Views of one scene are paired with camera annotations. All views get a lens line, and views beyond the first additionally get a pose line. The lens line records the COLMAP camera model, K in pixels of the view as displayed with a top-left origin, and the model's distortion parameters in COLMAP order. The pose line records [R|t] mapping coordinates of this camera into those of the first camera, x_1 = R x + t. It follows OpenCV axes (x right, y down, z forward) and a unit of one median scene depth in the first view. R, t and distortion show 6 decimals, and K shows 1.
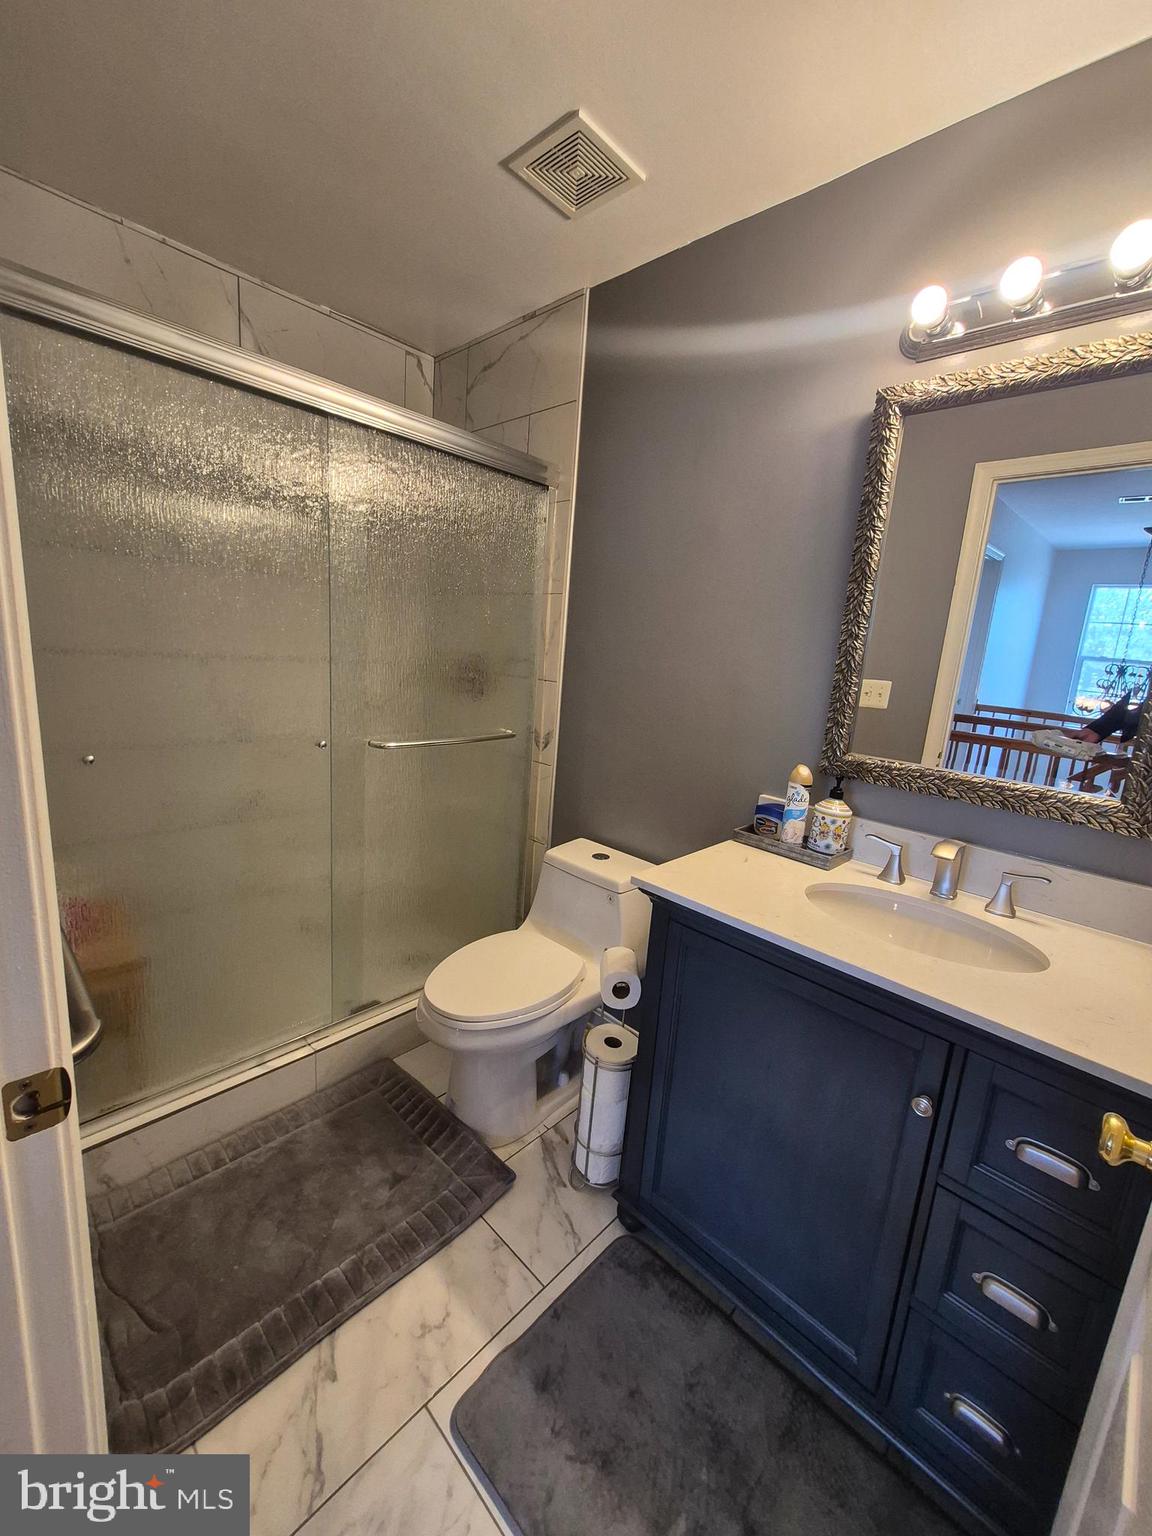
lens RADIAL K [[602.5, 0, 566.9], [0, 602.5, 764.3], [0, 0, 1]] dist [-0.000495, -0.001126]
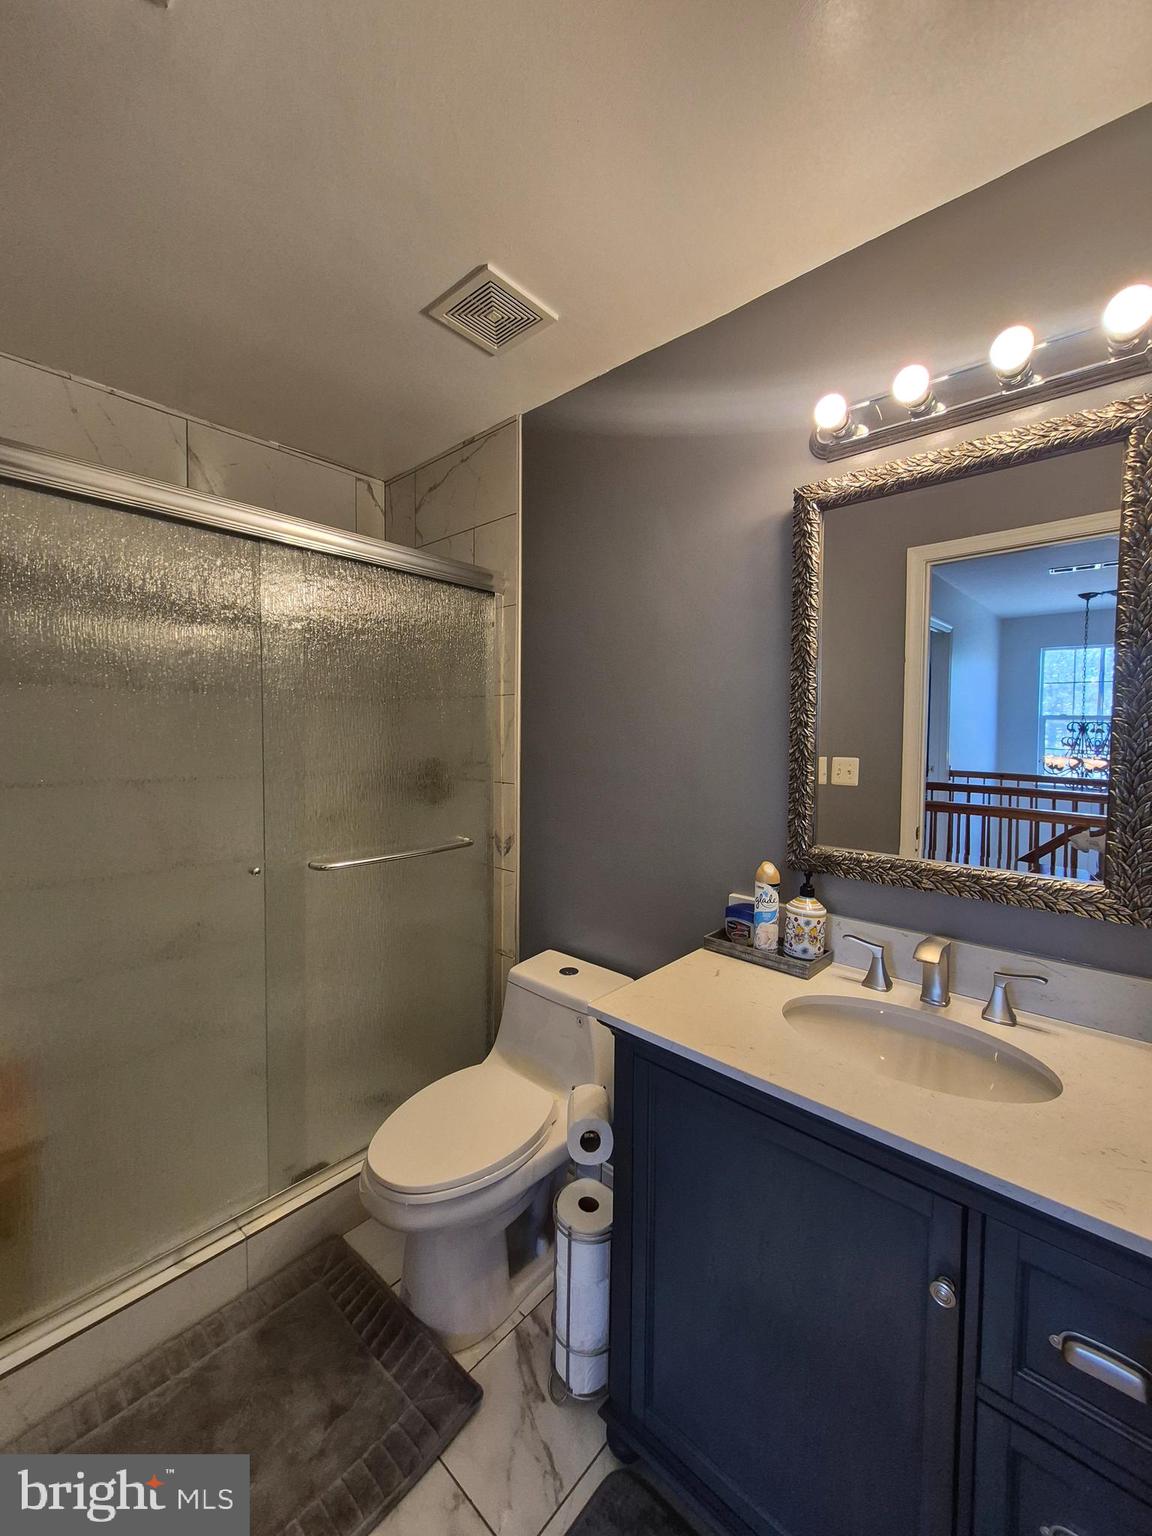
lens RADIAL K [[600.4, 0, 573.2], [0, 600.4, 758.3], [0, 0, 1]] dist [-0.001466, -0.000768]
pose [[0.997399, -0.064592, 0.031982, 0.069900], [0.068716, 0.986066, -0.151496, -0.036134], [-0.021751, 0.153300, 0.987940, 0.061839]]
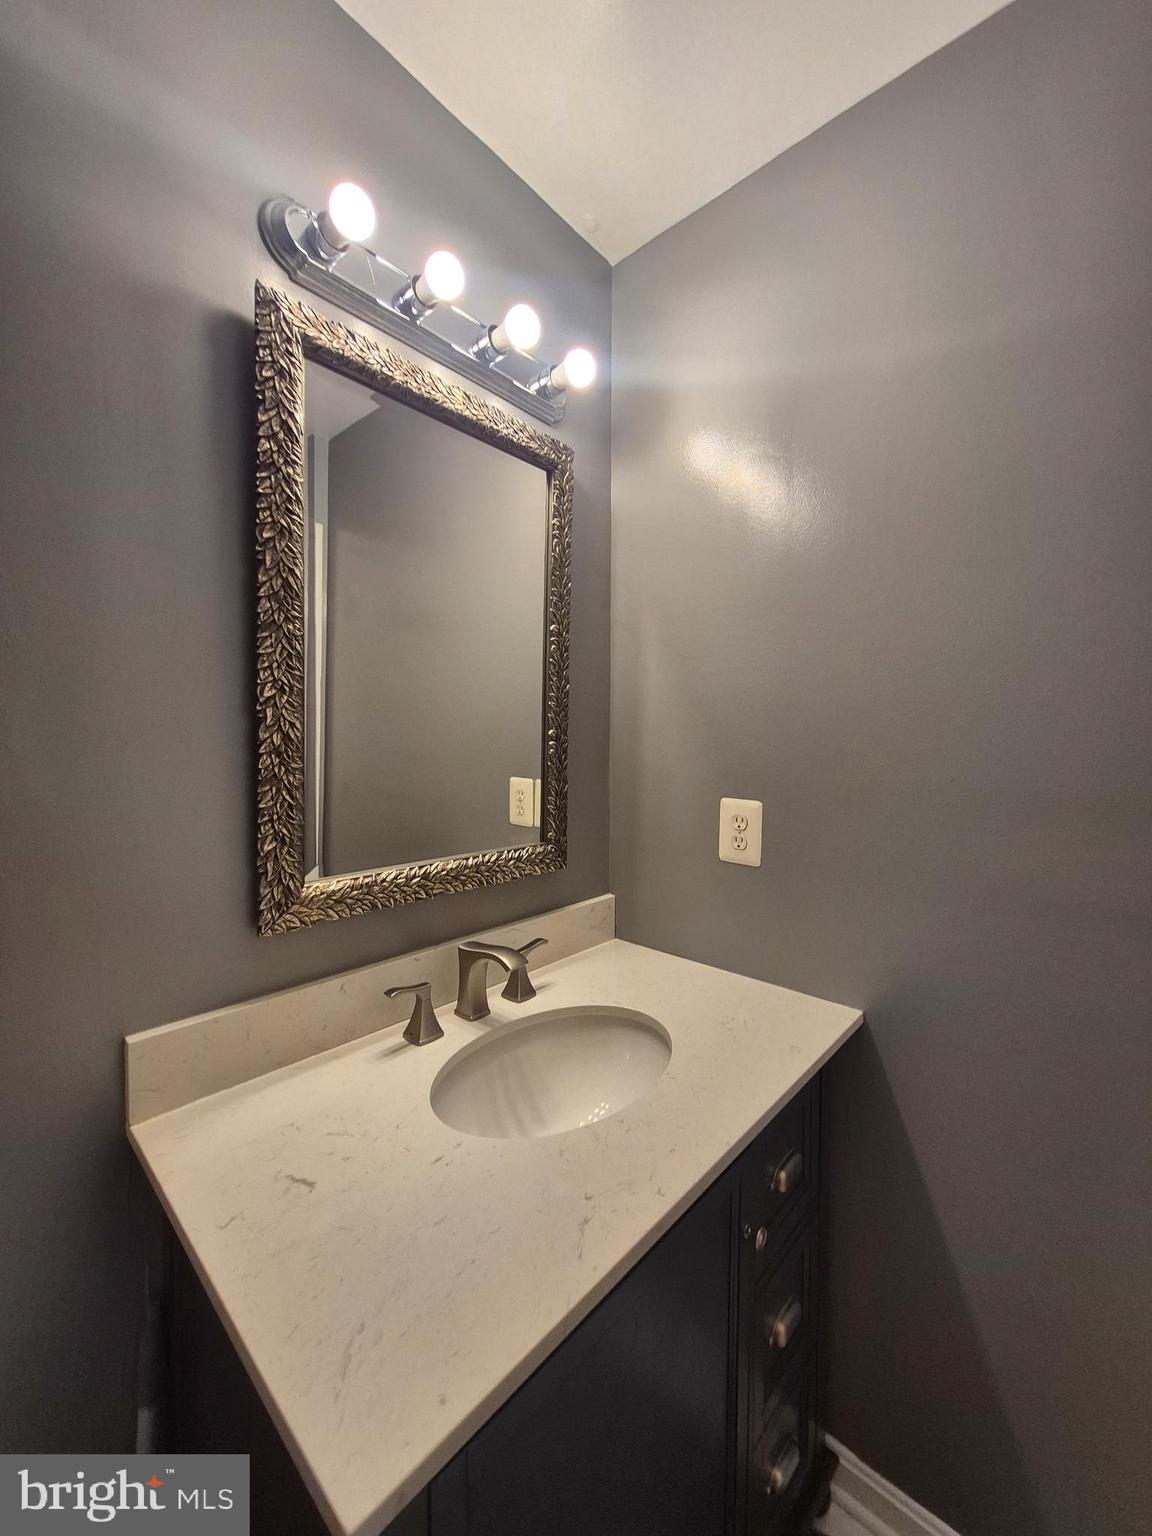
lens RADIAL K [[600.4, 0, 573.2], [0, 600.4, 758.3], [0, 0, 1]] dist [-0.001466, -0.000768]
pose [[-0.040219, -0.099001, 0.994274, -0.115816], [0.189990, 0.976168, 0.104884, -0.147706], [-0.980962, 0.193120, -0.020451, 0.710524]]
